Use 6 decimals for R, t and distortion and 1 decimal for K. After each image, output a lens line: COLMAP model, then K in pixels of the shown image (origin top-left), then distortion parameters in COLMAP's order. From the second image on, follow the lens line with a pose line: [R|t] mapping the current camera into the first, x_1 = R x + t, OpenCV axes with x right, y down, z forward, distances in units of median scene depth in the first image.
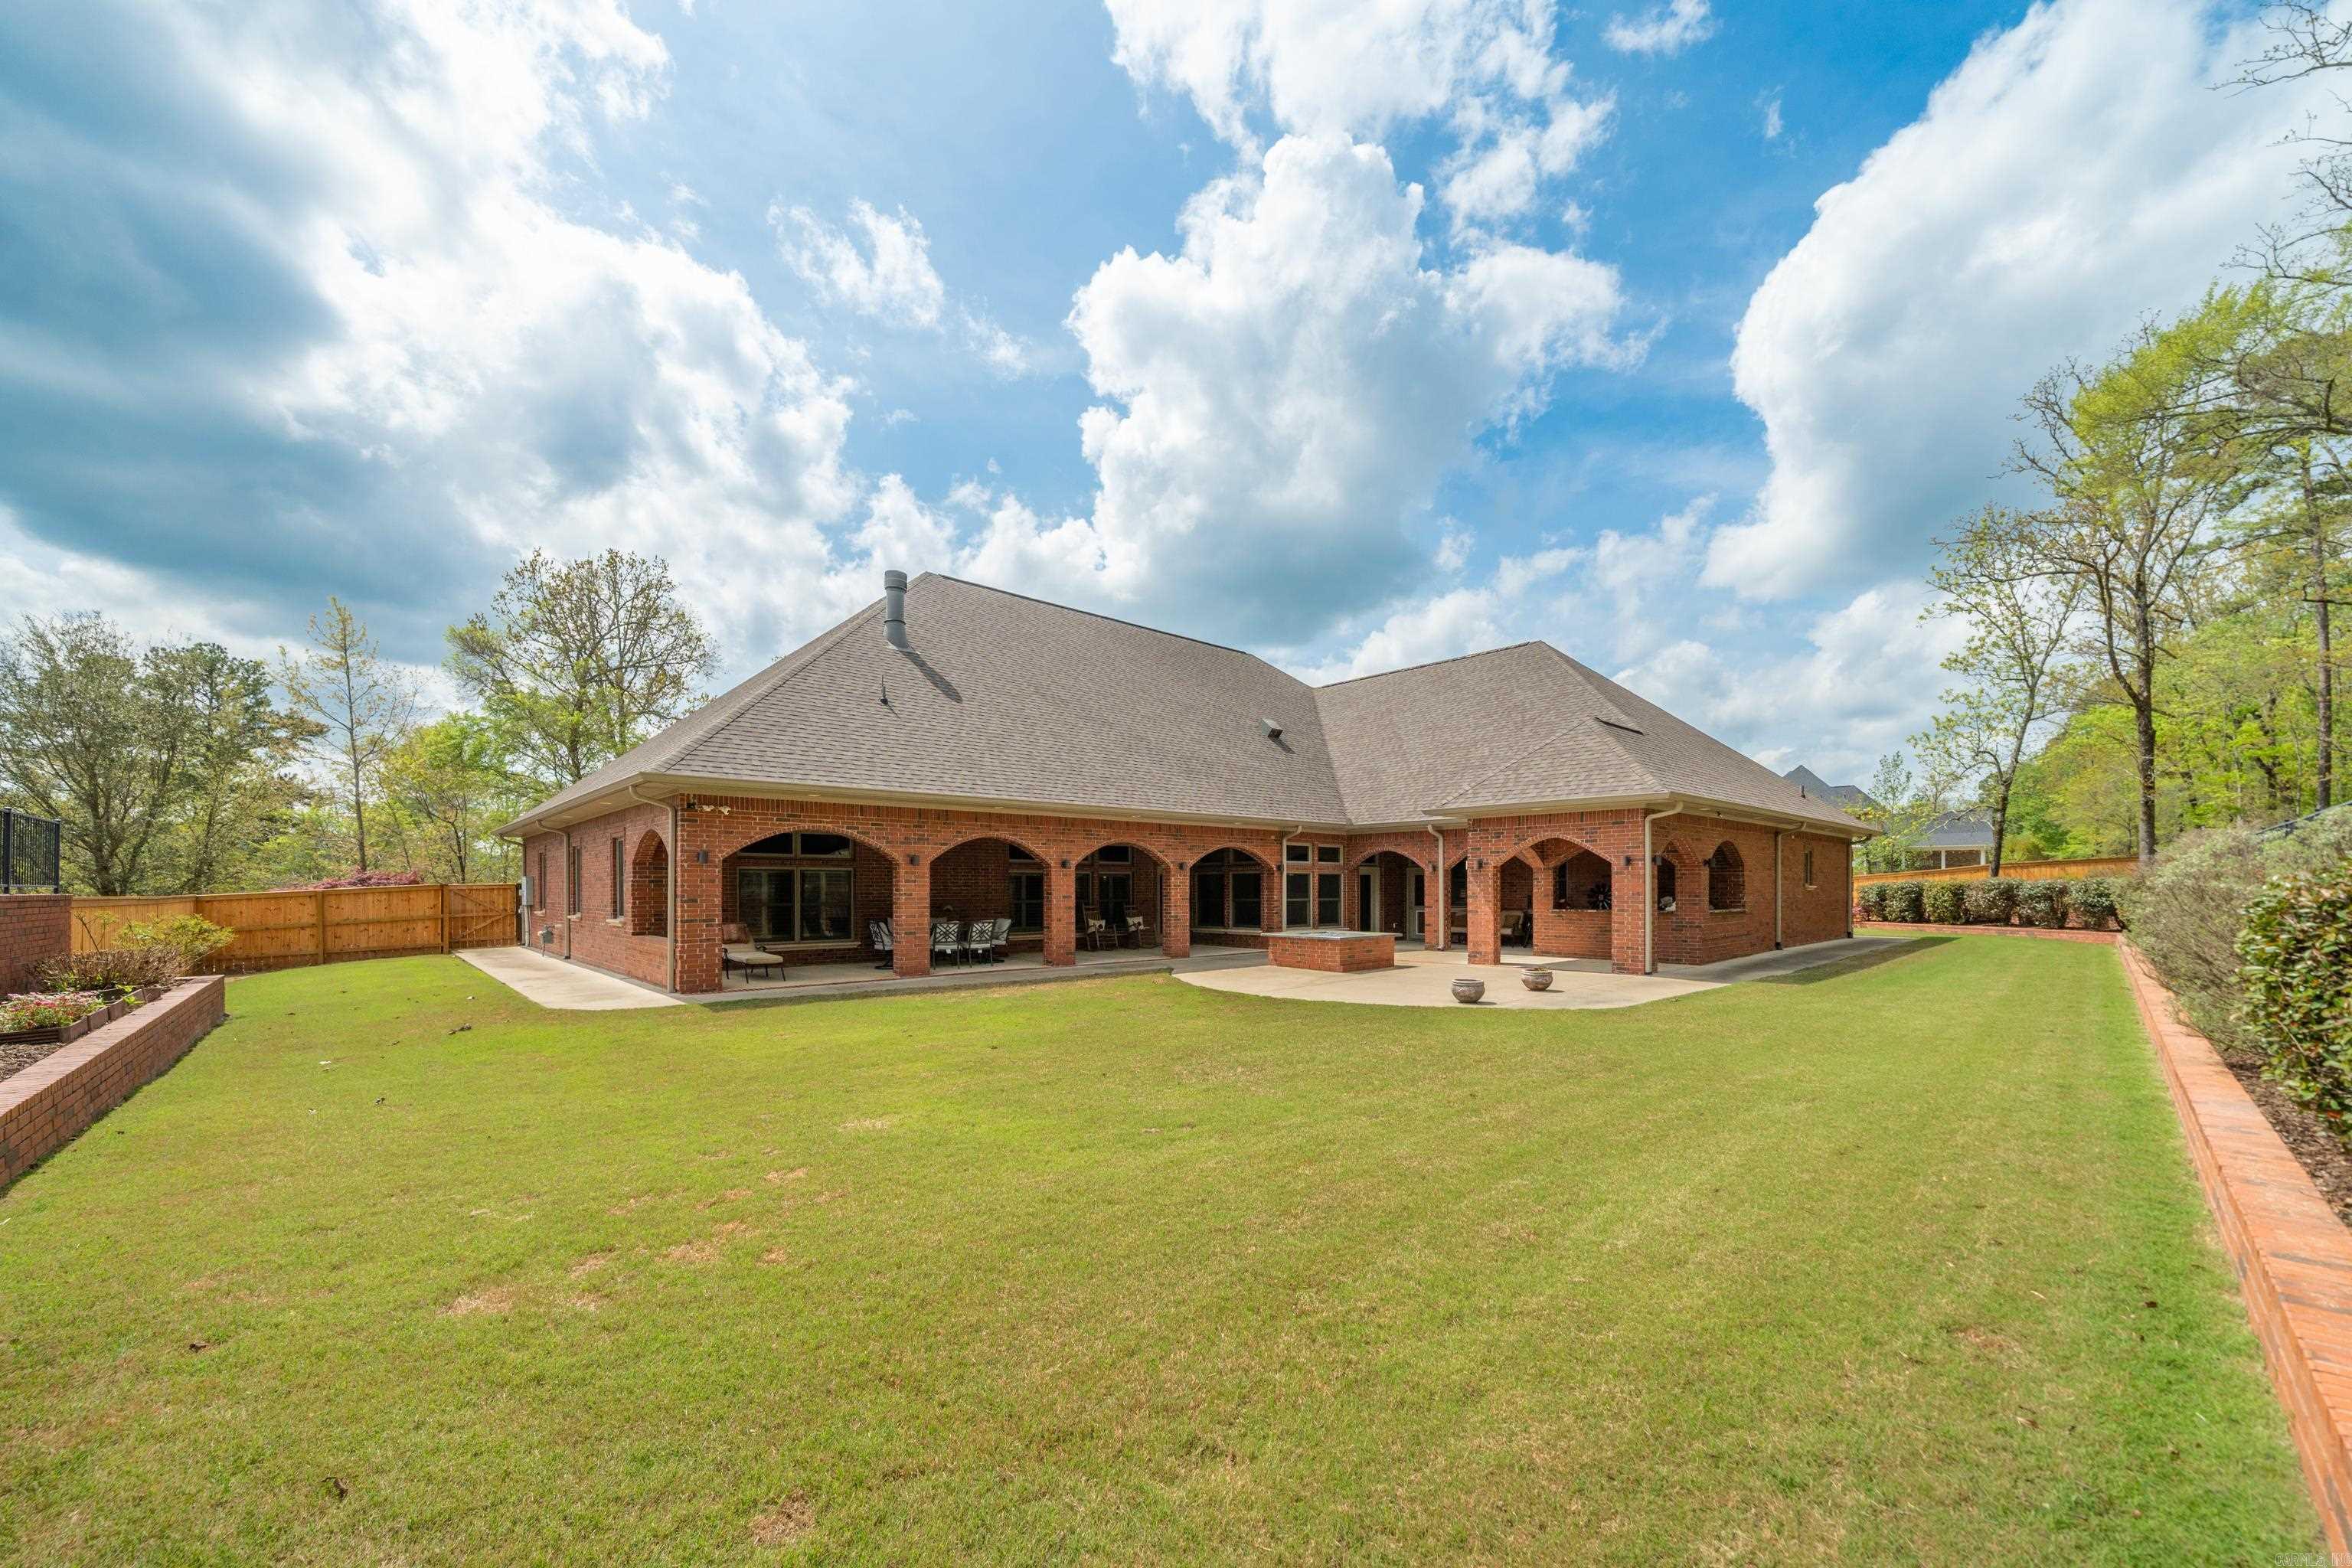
lens RADIAL K [[872.1, 0, 1171.8], [0, 872.1, 790.9], [0, 0, 1]] dist [-0.000773, 0.000024]
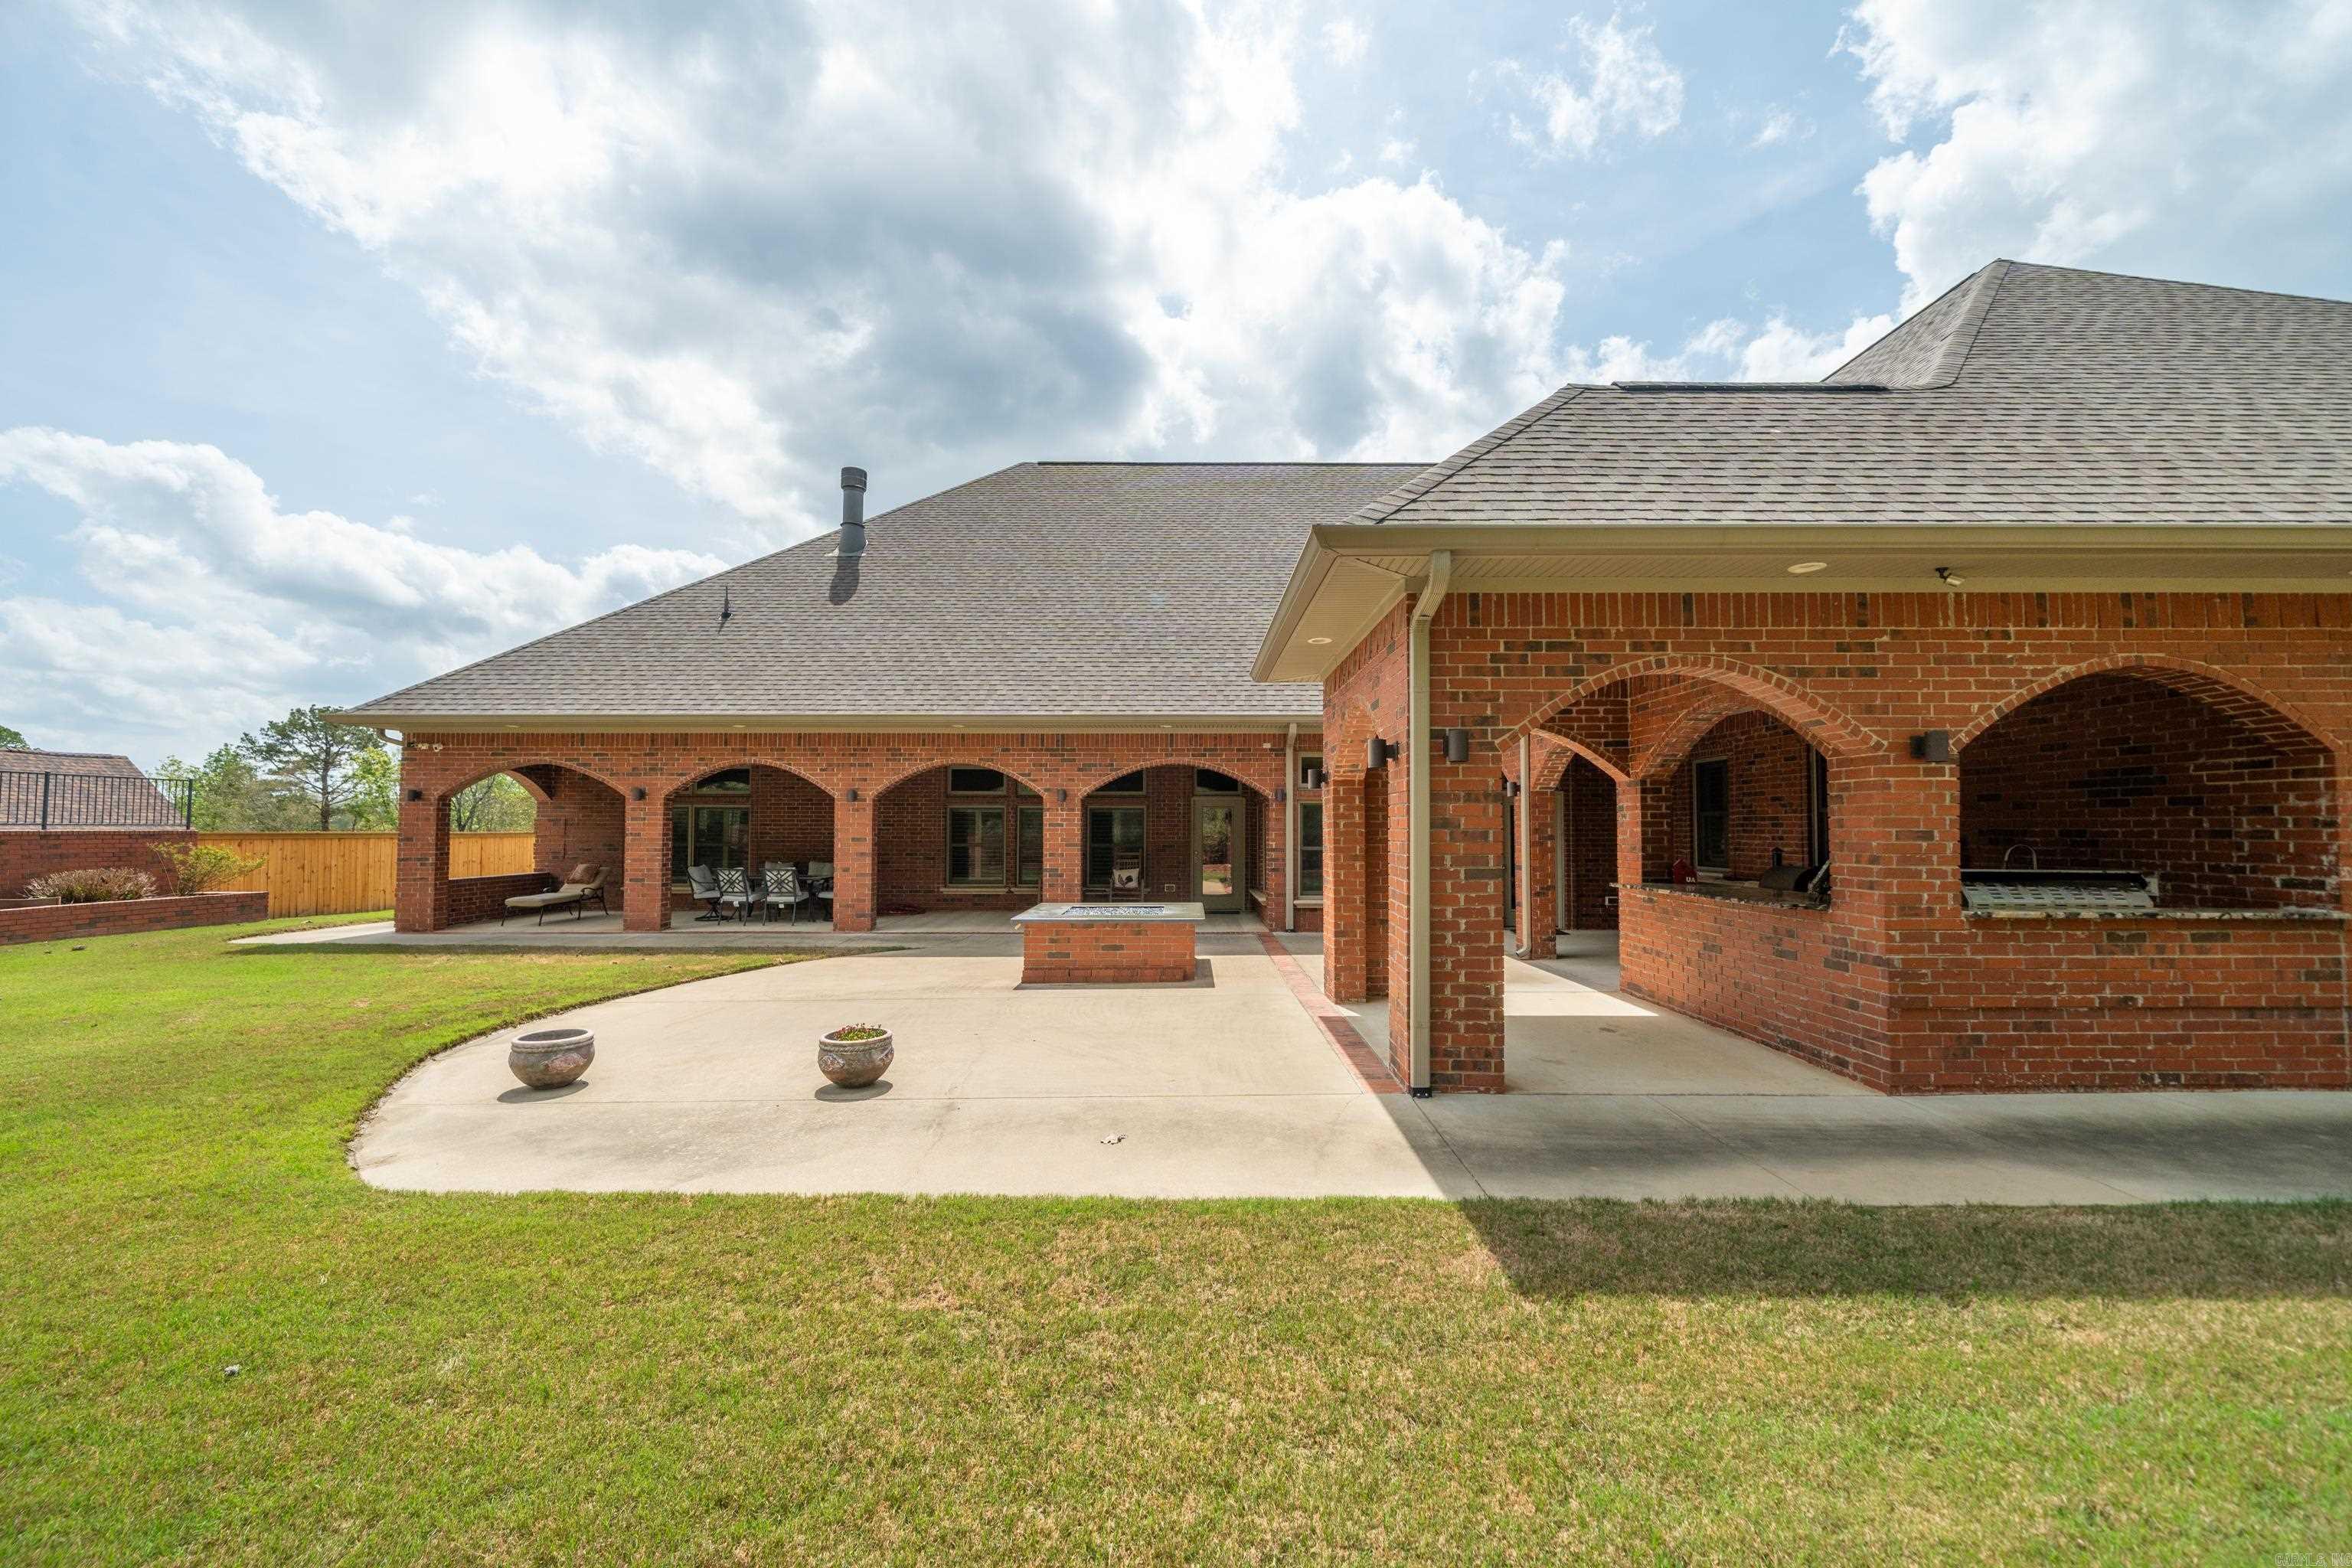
lens RADIAL K [[965.0, 0, 1185.4], [0, 965.0, 787.3], [0, 0, 1]] dist [0.001265, -0.000071]
pose [[0.739701, -0.025114, -0.672467, 0.635210], [0.072096, 0.996509, 0.042089, 0.062034], [0.669063, -0.079616, 0.738929, 0.579888]]
